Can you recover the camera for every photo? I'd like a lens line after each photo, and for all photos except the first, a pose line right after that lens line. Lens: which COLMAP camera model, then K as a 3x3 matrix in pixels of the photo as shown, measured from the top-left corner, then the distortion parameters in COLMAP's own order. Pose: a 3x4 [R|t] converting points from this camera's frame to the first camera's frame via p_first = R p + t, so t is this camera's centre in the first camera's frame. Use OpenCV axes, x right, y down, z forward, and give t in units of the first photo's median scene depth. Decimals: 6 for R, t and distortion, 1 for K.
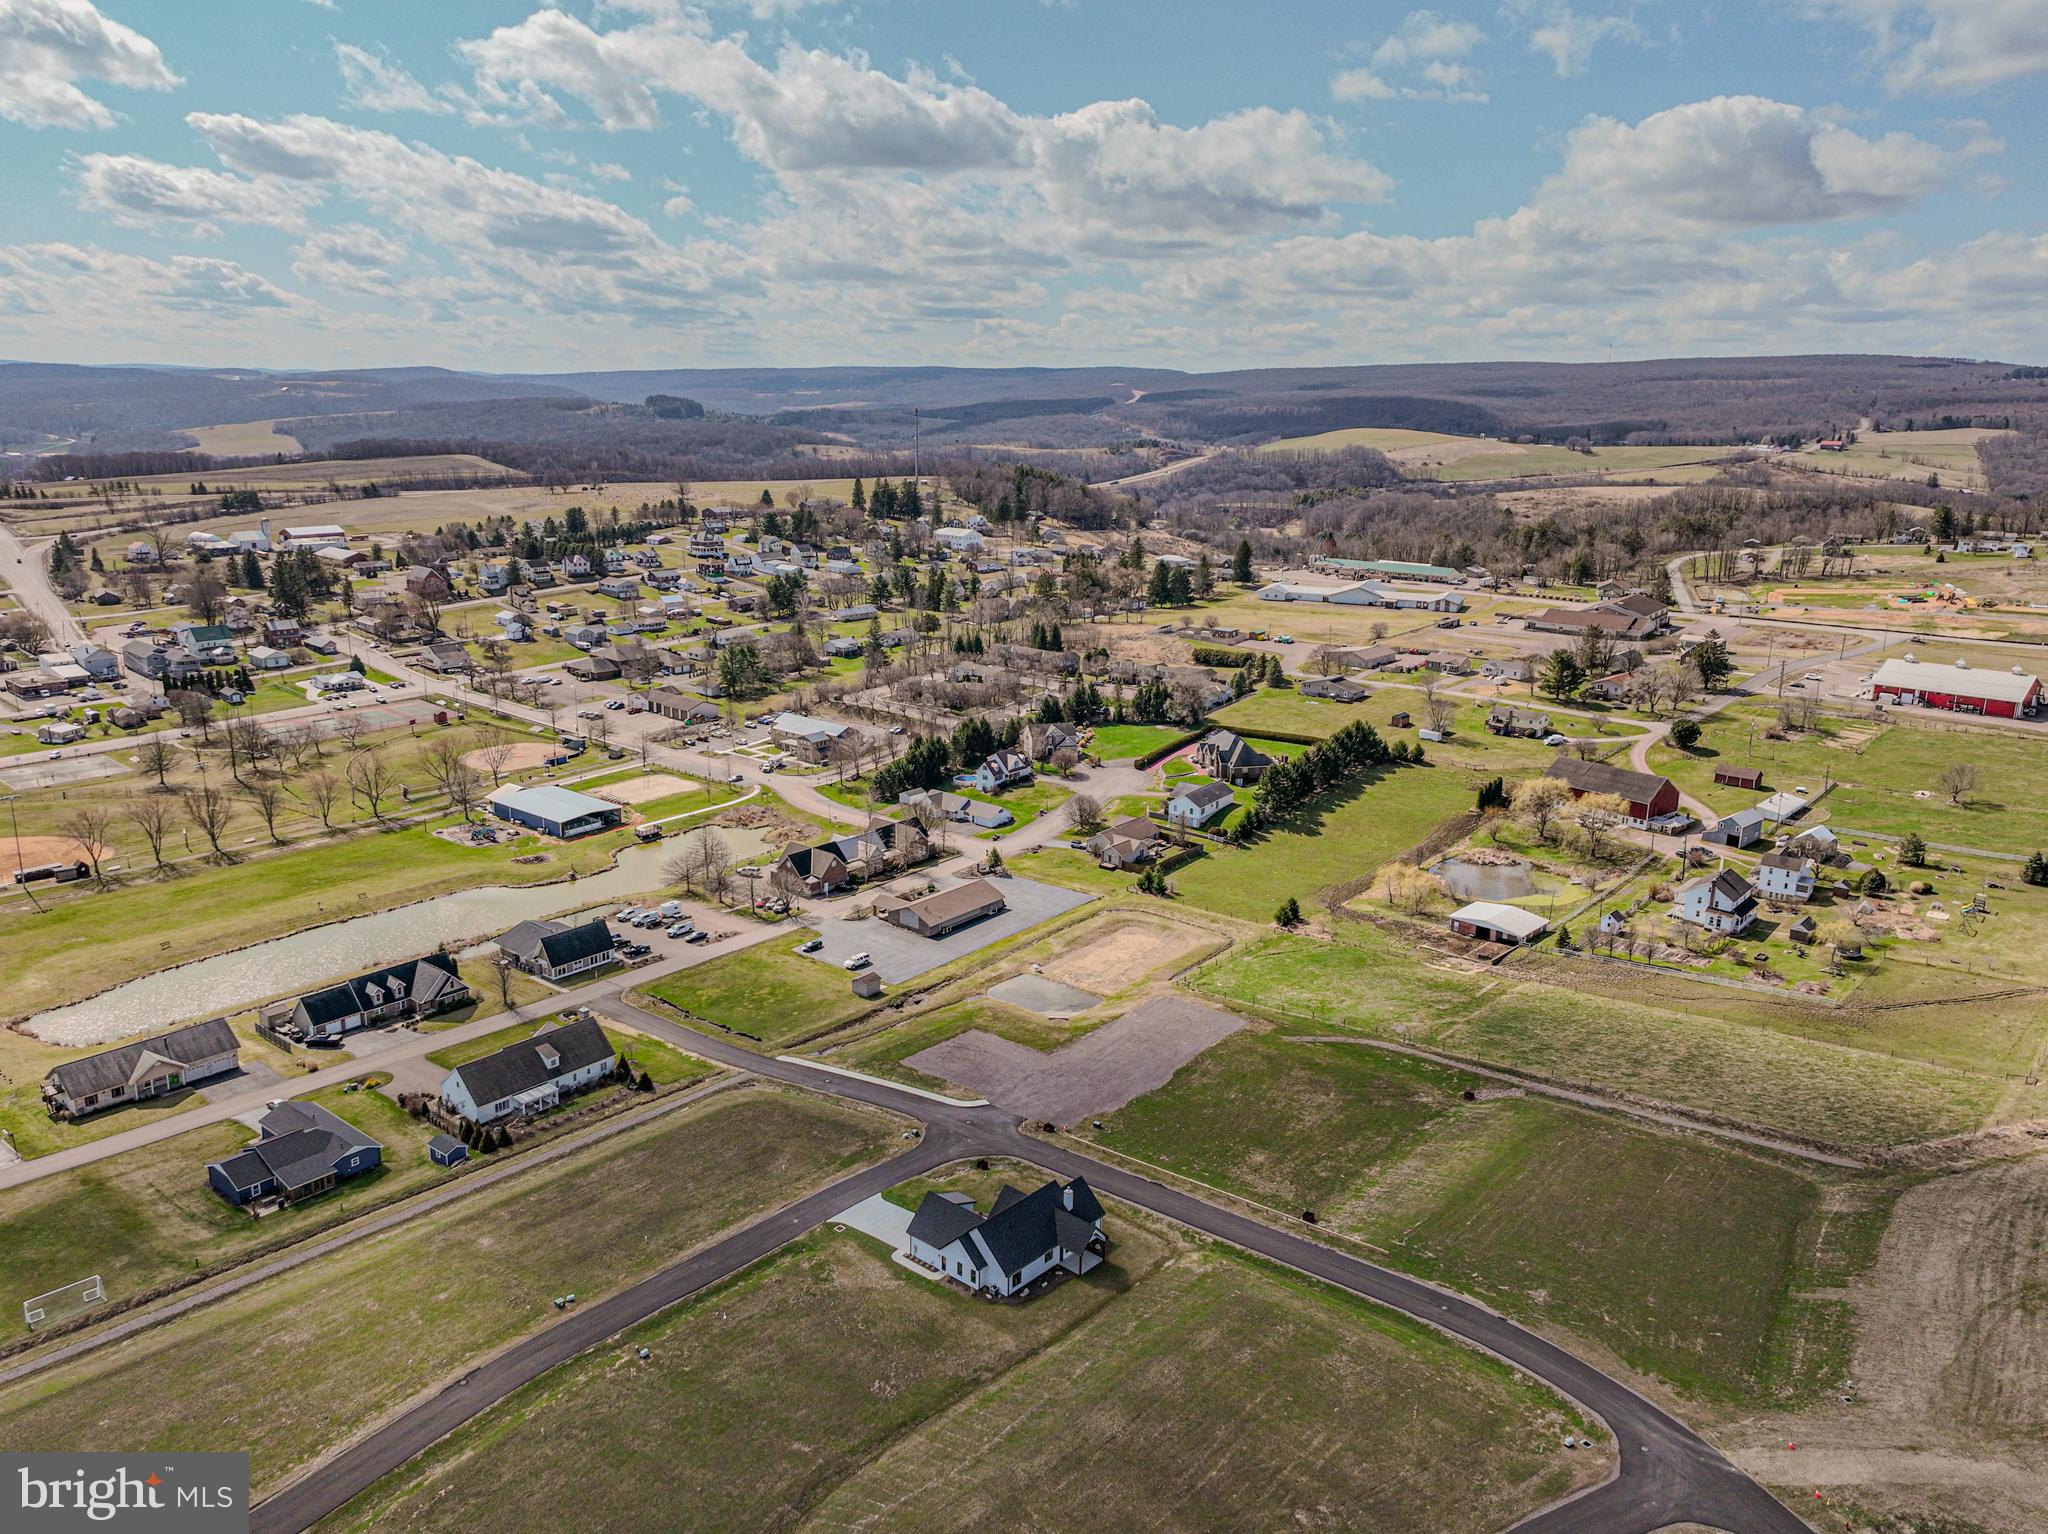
lens RADIAL K [[1483.9, 0, 1020.7], [0, 1483.9, 768.7], [0, 0, 1]] dist [0.006288, 0.005676]
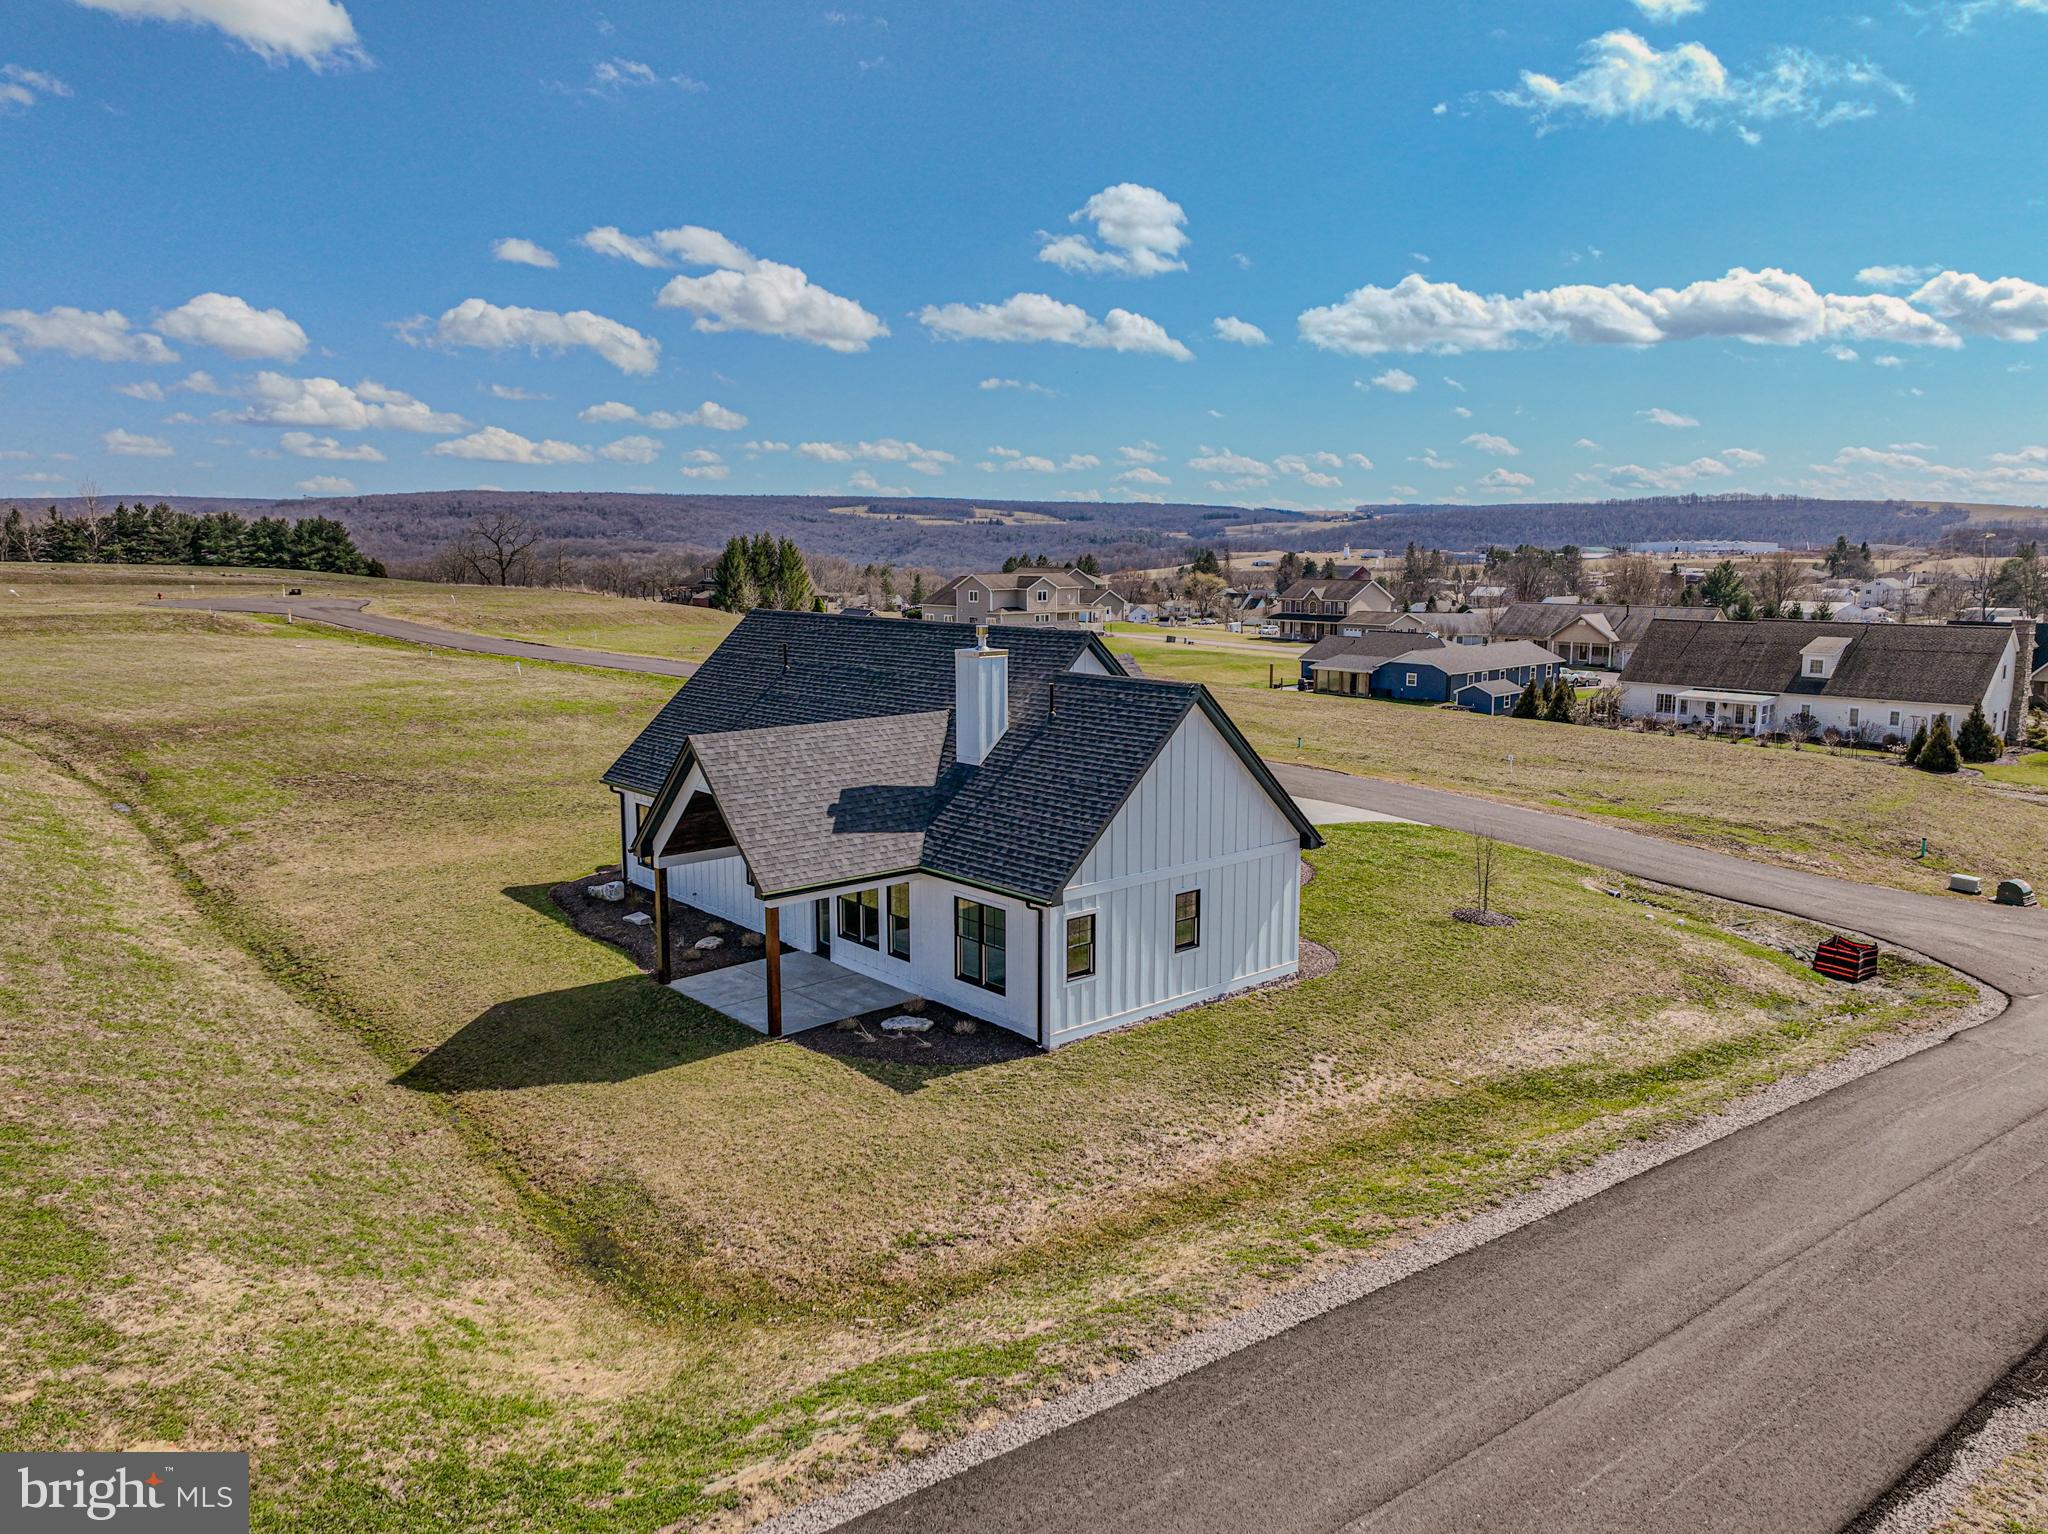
lens RADIAL K [[1448.3, 0, 1021.4], [0, 1448.3, 763.7], [0, 0, 1]] dist [0.006550, 0.009095]
pose [[-0.135069, 0.134126, -0.981716, 0.136403], [-0.248191, 0.954629, 0.164573, 0.184757], [0.959249, 0.265881, -0.095652, 0.704902]]
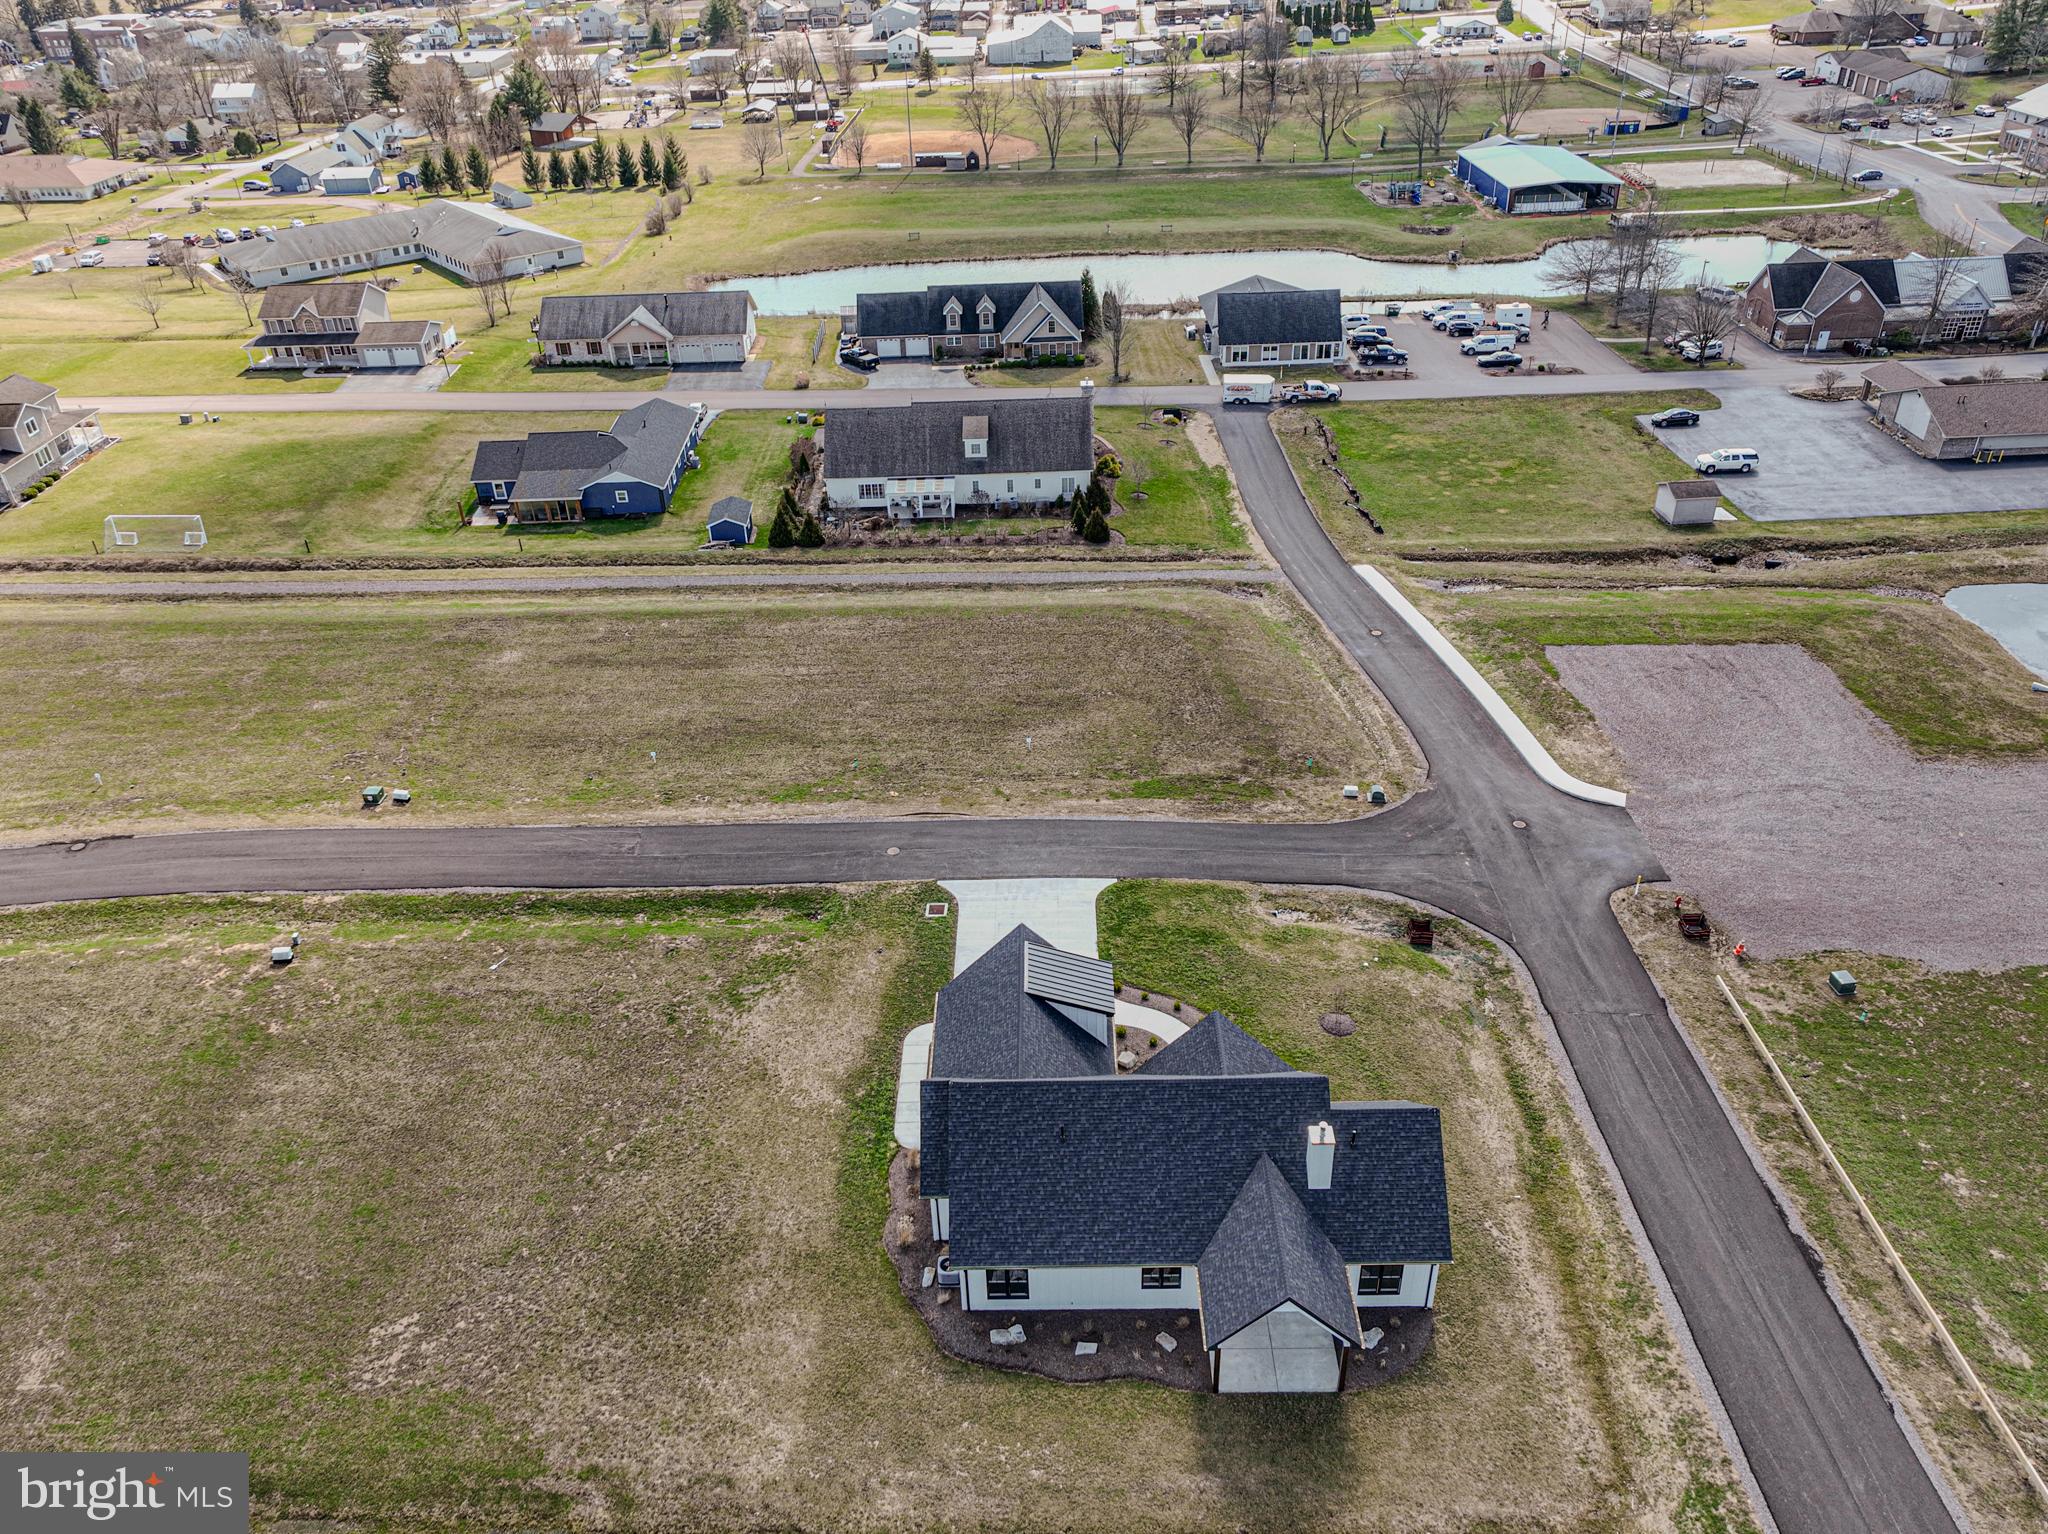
lens RADIAL K [[1523.4, 0, 1022.0], [0, 1523.4, 729.4], [0, 0, 1]] dist [0.010572, 0.005587]
pose [[0.651257, 0.358742, -0.668706, 0.116422], [-0.150887, 0.924823, 0.349192, 0.076439], [0.743705, -0.126514, 0.656427, 0.525346]]
